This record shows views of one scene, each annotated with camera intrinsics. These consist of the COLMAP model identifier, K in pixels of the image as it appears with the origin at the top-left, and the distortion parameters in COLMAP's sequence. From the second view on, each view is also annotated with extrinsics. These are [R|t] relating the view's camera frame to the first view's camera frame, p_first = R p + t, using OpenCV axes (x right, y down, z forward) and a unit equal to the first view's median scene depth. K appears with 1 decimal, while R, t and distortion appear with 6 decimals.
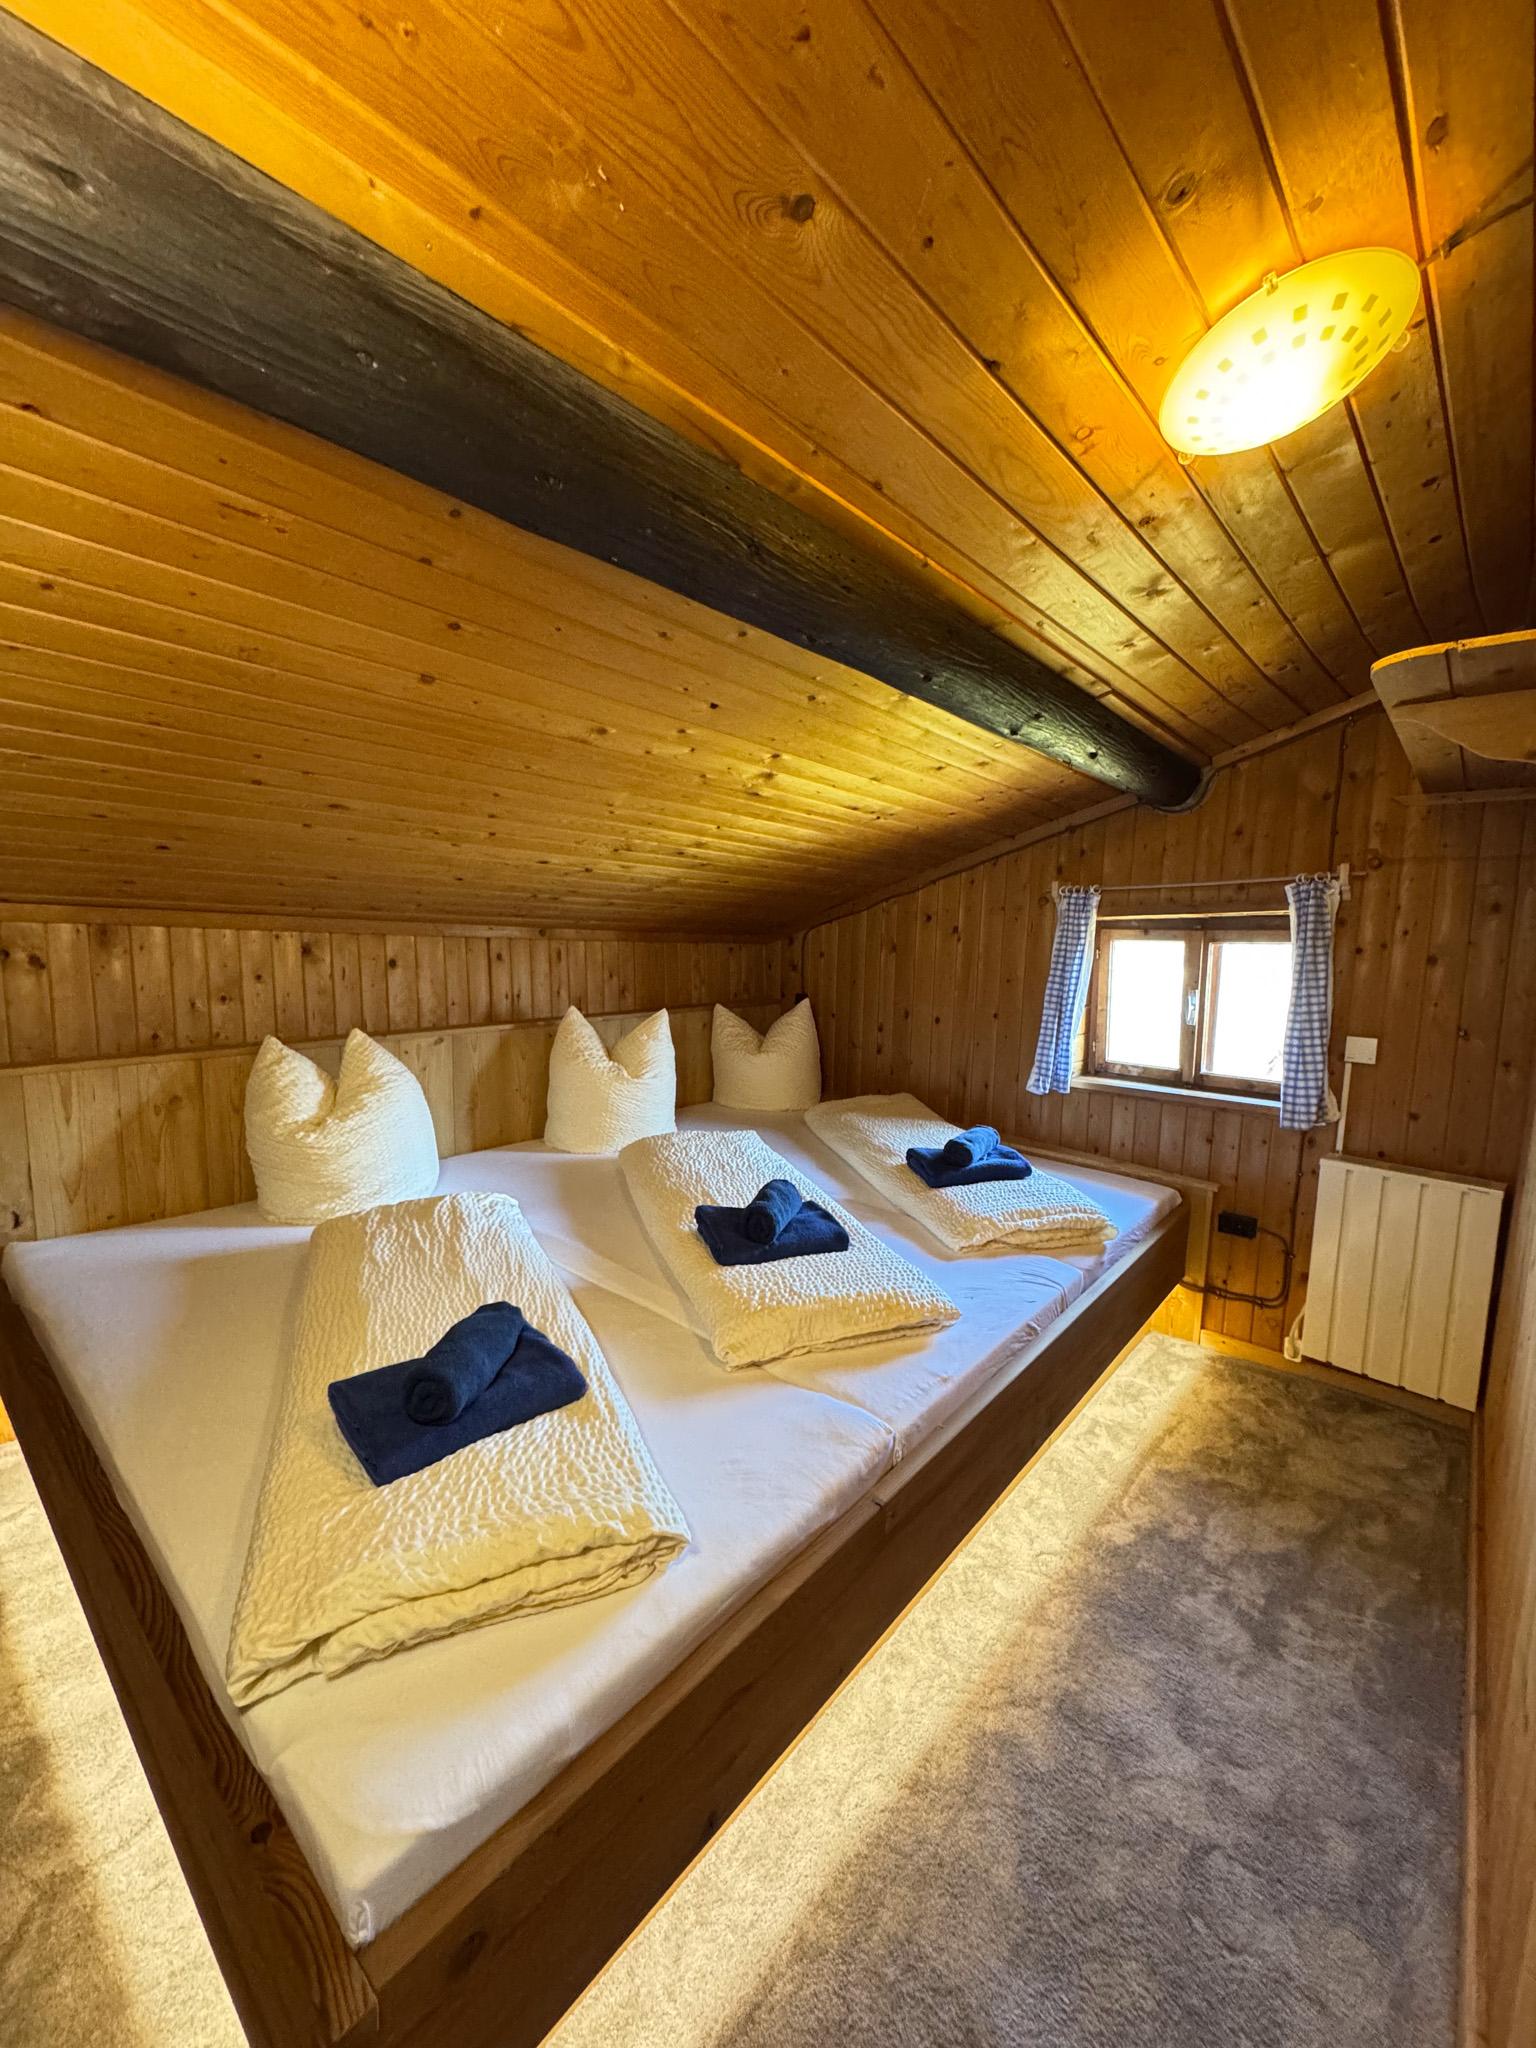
lens RADIAL K [[824.1, 0, 771.7], [0, 824.1, 1032.8], [0, 0, 1]] dist [-0.001814, 0.000961]
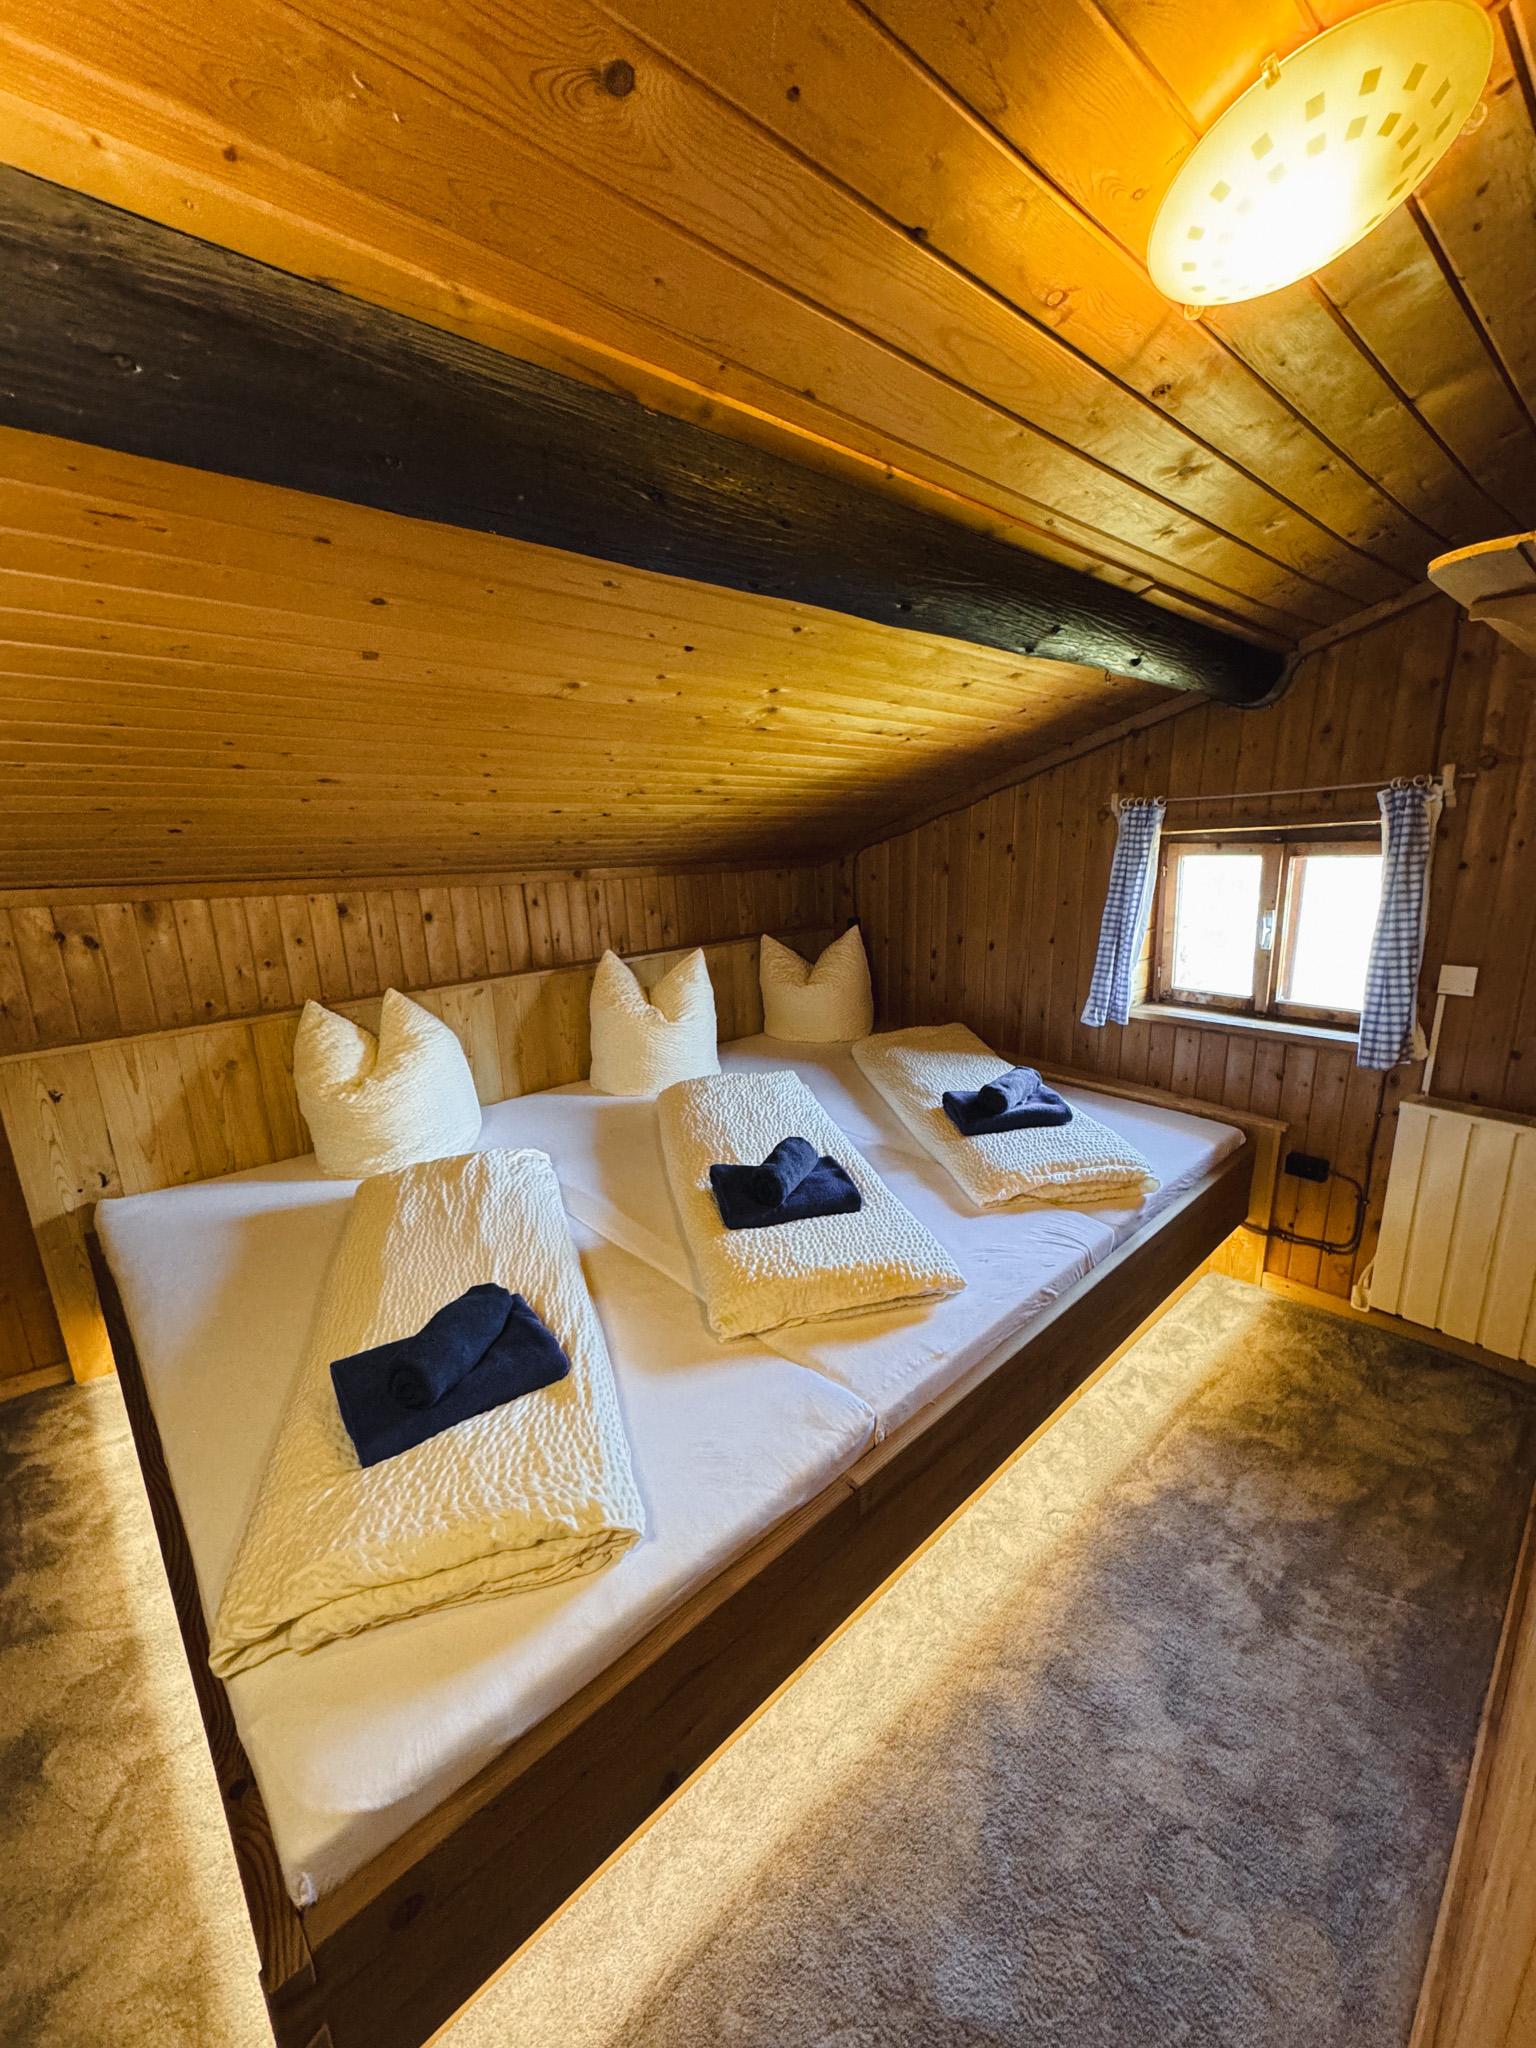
lens RADIAL K [[824.1, 0, 769.8], [0, 824.1, 1035.2], [0, 0, 1]] dist [-0.001814, 0.000961]
pose [[0.992480, -0.021793, -0.120453, 0.134567], [0.036514, 0.991932, 0.121397, -0.084359], [0.116836, -0.124883, 0.985268, 0.053742]]
